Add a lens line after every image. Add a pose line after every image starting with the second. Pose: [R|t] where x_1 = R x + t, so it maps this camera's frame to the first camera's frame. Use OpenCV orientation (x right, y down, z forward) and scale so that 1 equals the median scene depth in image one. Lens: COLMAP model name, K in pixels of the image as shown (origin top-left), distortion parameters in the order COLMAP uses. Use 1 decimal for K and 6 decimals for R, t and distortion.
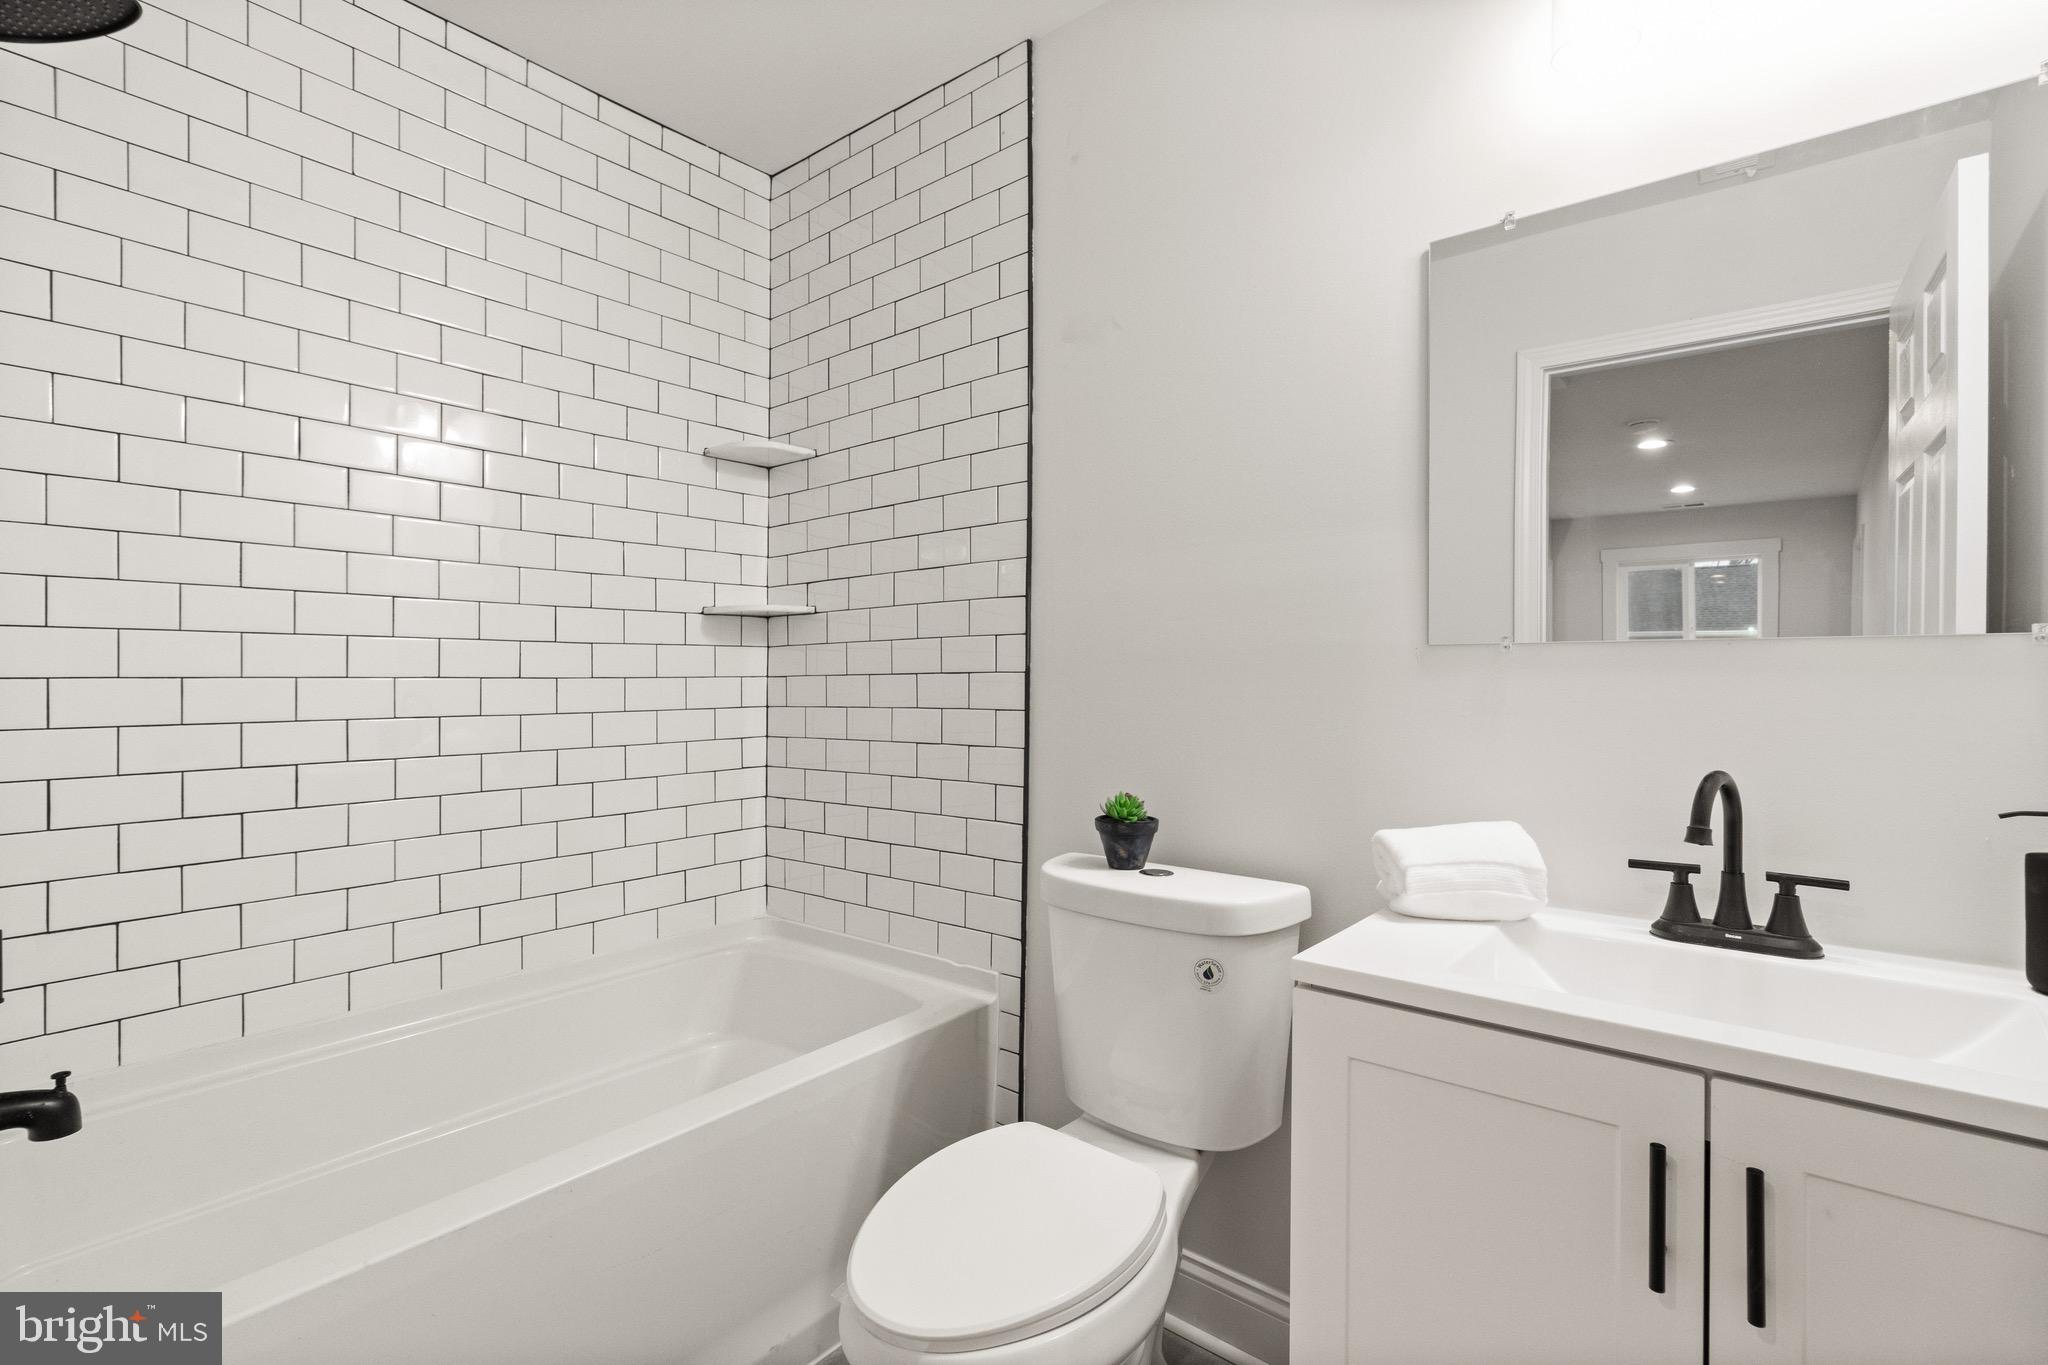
lens RADIAL K [[946.8, 0, 1013.8], [0, 946.8, 680.1], [0, 0, 1]] dist [0.003205, 0.001277]
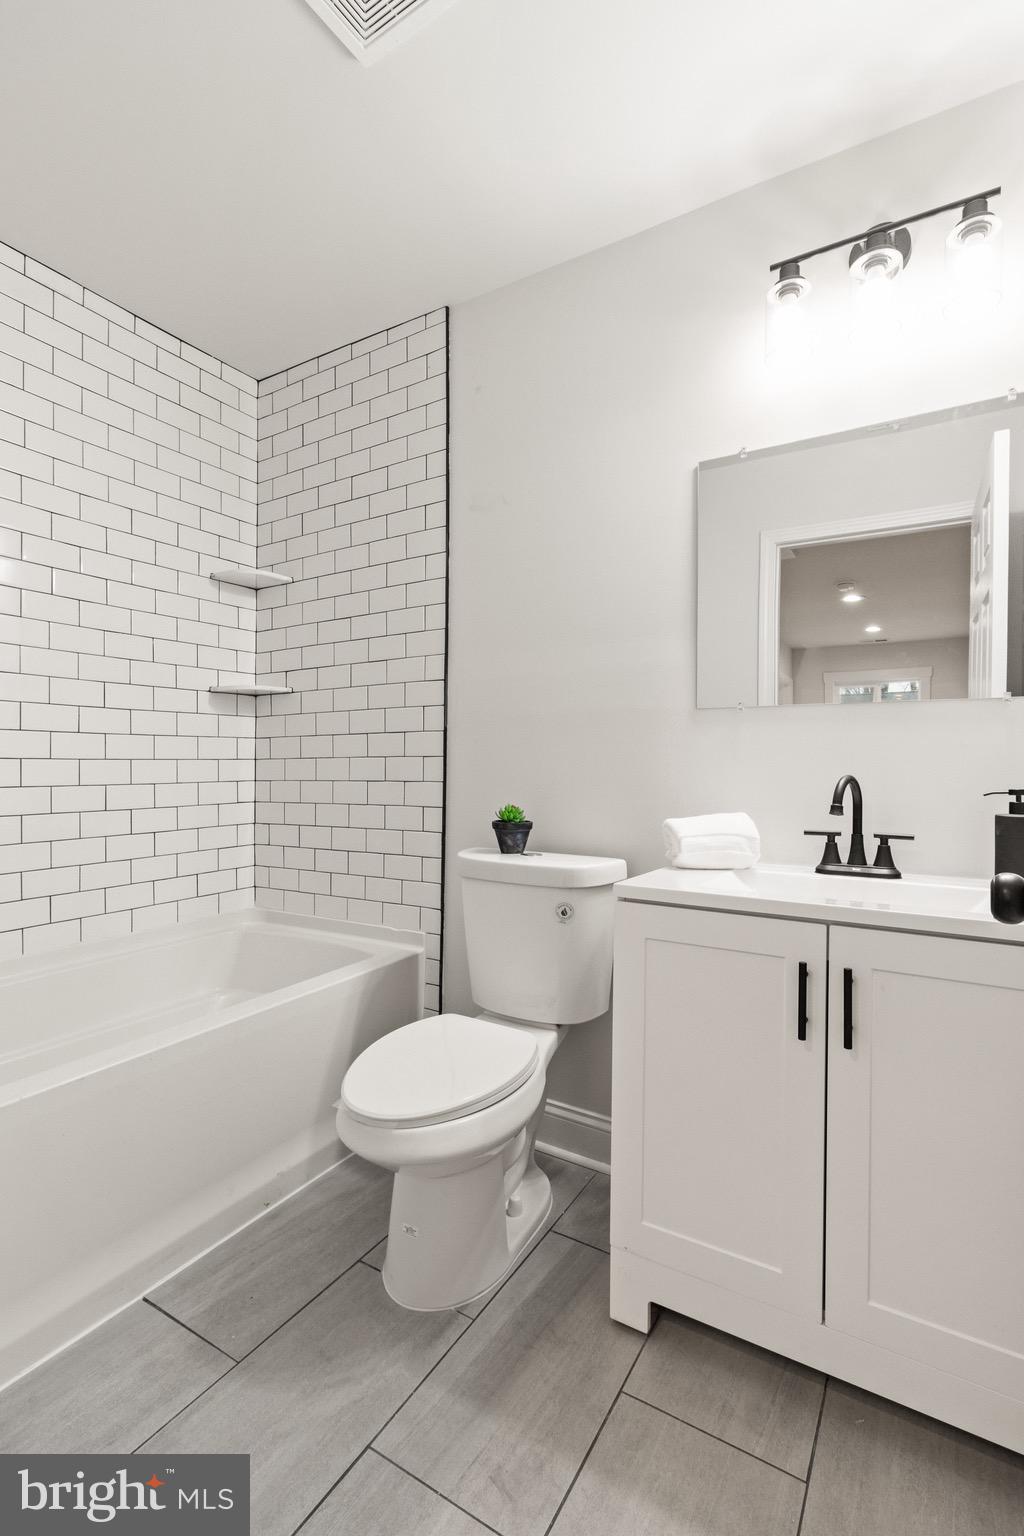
lens RADIAL K [[710.1, 0, 513.3], [0, 710.1, 771.3], [0, 0, 1]] dist [0.003205, 0.001277]
pose [[0.990598, 0.001112, 0.136801, -0.032476], [-0.002582, 0.999941, 0.010567, 0.043260], [-0.136782, -0.010821, 0.990542, -0.128046]]
